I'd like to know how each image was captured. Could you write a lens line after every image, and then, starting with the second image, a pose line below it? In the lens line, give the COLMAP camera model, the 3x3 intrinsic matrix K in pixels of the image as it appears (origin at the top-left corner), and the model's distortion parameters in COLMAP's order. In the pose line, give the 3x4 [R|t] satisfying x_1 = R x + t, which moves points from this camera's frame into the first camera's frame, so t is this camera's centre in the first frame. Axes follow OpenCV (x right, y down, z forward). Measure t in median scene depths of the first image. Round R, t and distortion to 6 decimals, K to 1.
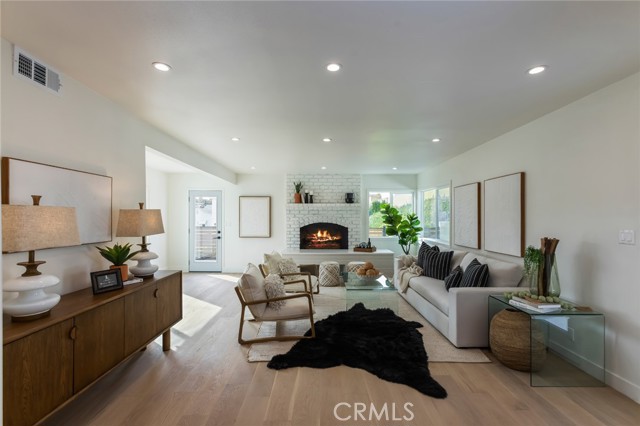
lens RADIAL K [[287.1, 0, 318.5], [0, 287.1, 214.1], [0, 0, 1]] dist [-0.013616, 0.010386]
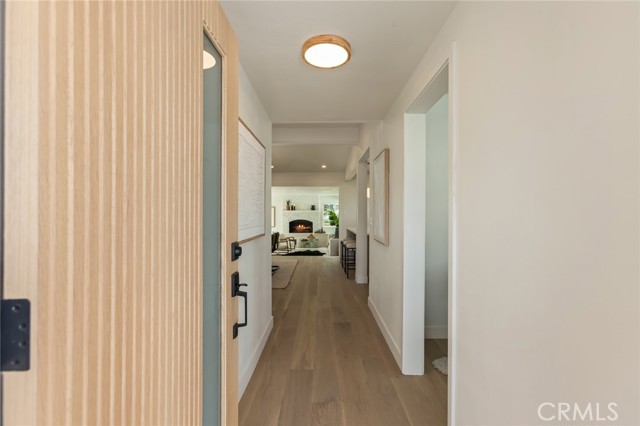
lens RADIAL K [[287.1, 0, 318.5], [0, 287.1, 214.1], [0, 0, 1]] dist [-0.013616, 0.010386]
pose [[0.999777, -0.007535, -0.019724, 0.187362], [0.007625, 0.999961, 0.004518, -0.019355], [0.019689, -0.004667, 0.999795, -1.052141]]
